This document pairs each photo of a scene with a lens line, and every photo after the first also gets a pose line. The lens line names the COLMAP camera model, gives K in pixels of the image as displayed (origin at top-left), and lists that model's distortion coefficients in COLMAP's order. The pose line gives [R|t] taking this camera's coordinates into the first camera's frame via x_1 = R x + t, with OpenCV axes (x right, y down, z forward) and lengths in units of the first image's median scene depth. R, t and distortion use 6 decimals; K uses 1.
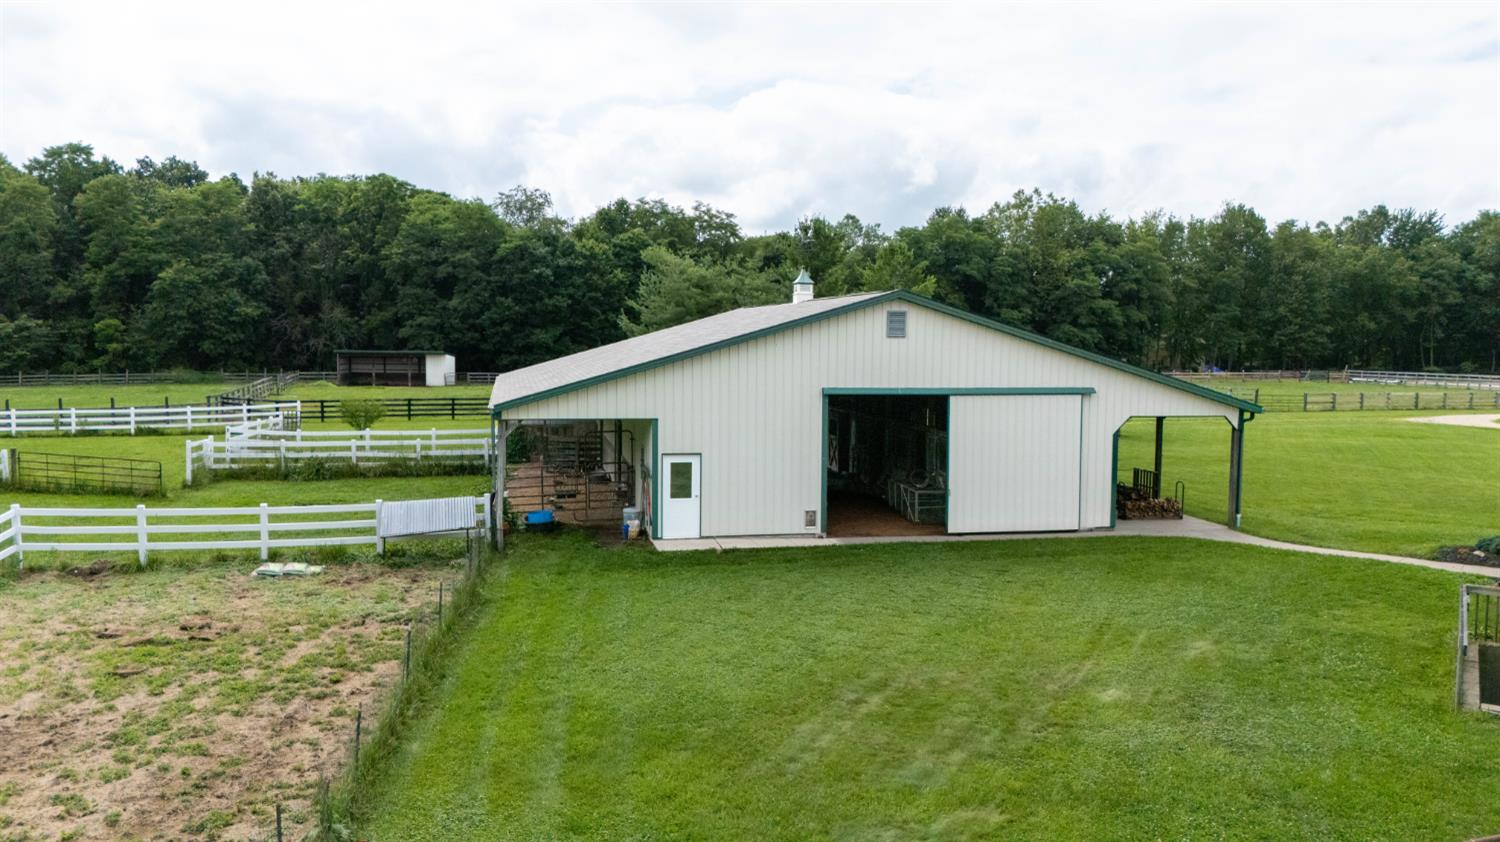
lens RADIAL K [[1105.3, 0, 748.4], [0, 1105.3, 421.0], [0, 0, 1]] dist [0.071931, -0.071661]
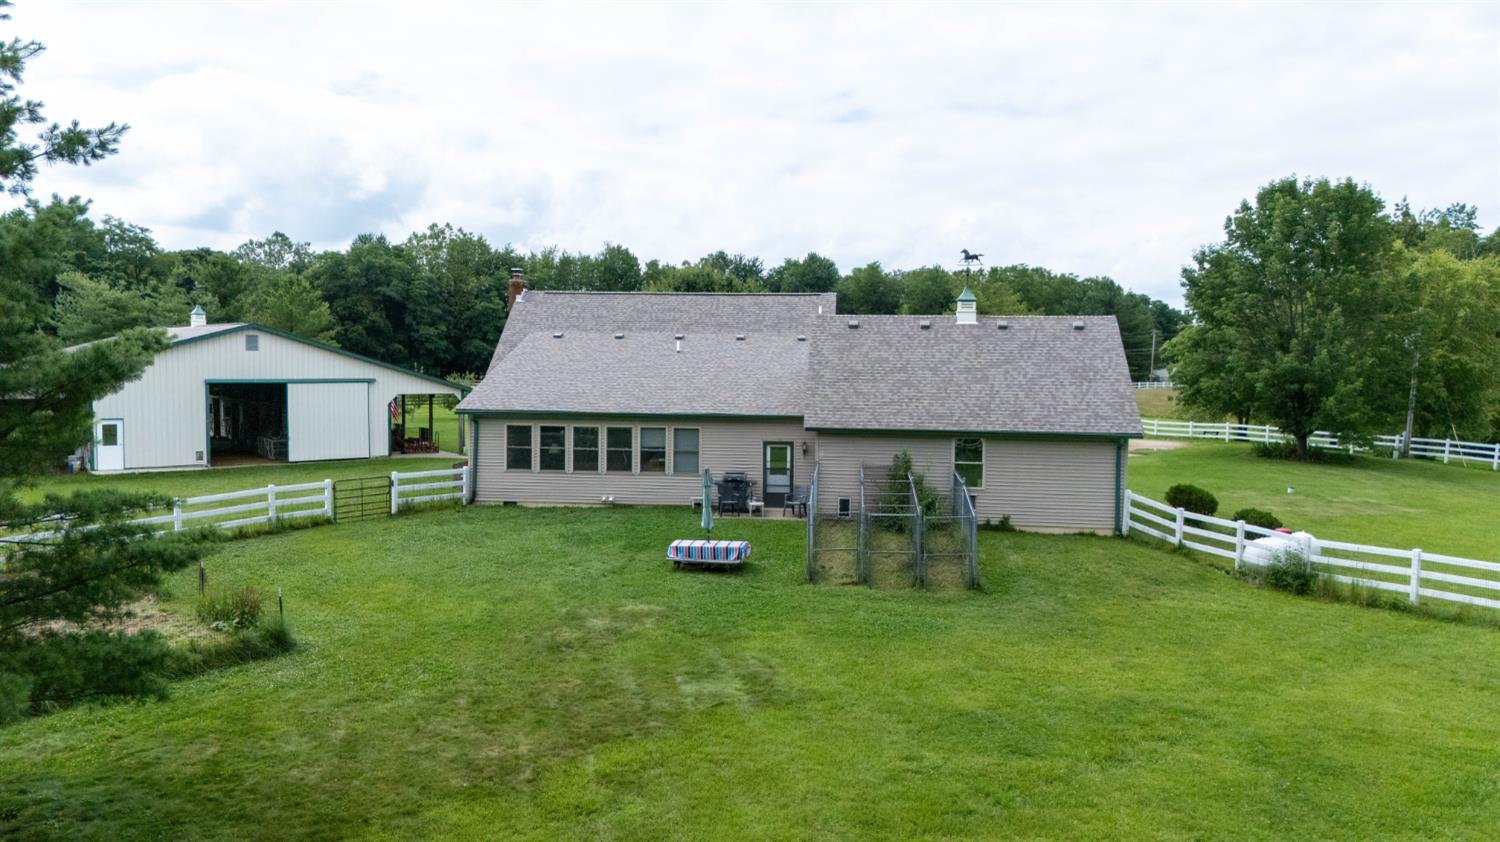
lens RADIAL K [[1105.3, 0, 748.4], [0, 1105.3, 421.0], [0, 0, 1]] dist [0.071931, -0.071661]
pose [[0.890961, -0.026222, 0.453322, 0.005766], [0.031658, 0.999489, -0.004405, 0.013636], [-0.452975, 0.018276, 0.891336, -0.183255]]
